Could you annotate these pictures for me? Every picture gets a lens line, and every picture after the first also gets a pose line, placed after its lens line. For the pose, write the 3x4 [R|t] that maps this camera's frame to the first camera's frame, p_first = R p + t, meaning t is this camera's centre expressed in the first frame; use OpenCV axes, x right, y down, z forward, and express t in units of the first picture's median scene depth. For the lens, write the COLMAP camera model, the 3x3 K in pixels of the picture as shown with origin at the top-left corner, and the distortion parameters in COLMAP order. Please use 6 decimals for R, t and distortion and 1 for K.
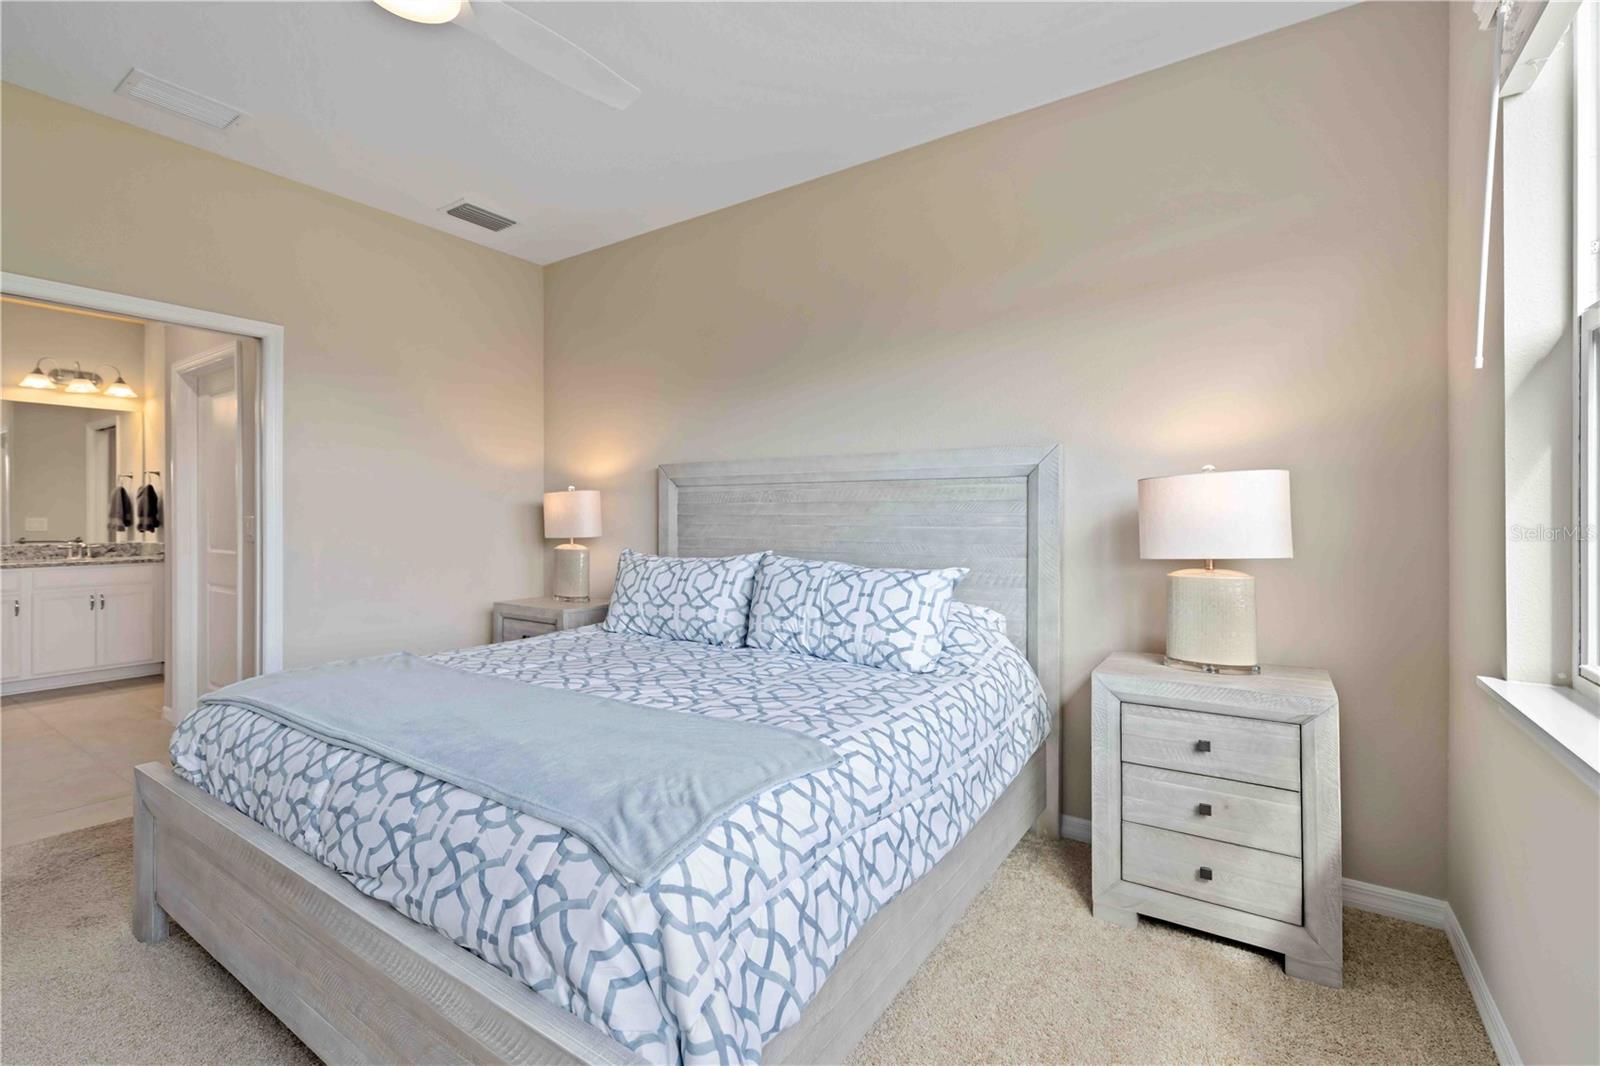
lens RADIAL K [[699.9, 0, 796.4], [0, 699.9, 522.2], [0, 0, 1]] dist [-0.000568, -0.000709]
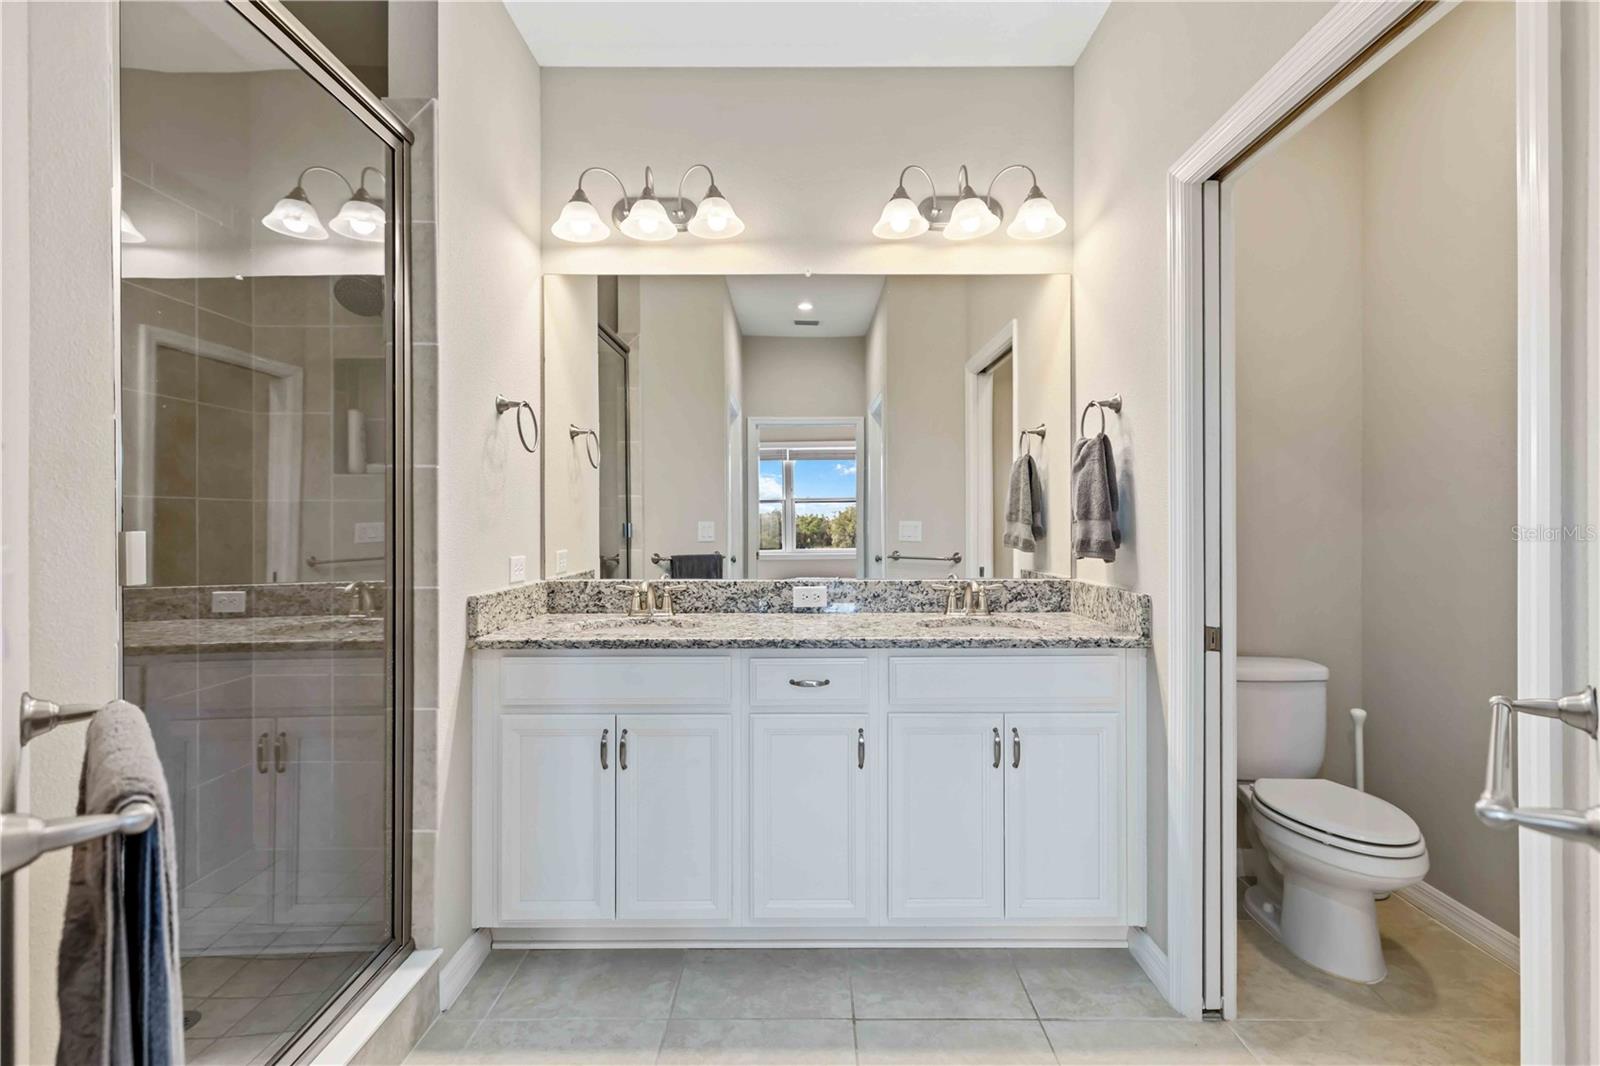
lens RADIAL K [[743.7, 0, 803.5], [0, 743.7, 524.1], [0, 0, 1]] dist [0.000115, 0.000008]
pose [[0.554757, 0.000394, -0.832012, -0.673600], [-0.000073, 1.000000, 0.000425, -0.005156], [0.832012, -0.000175, 0.554757, 0.636455]]
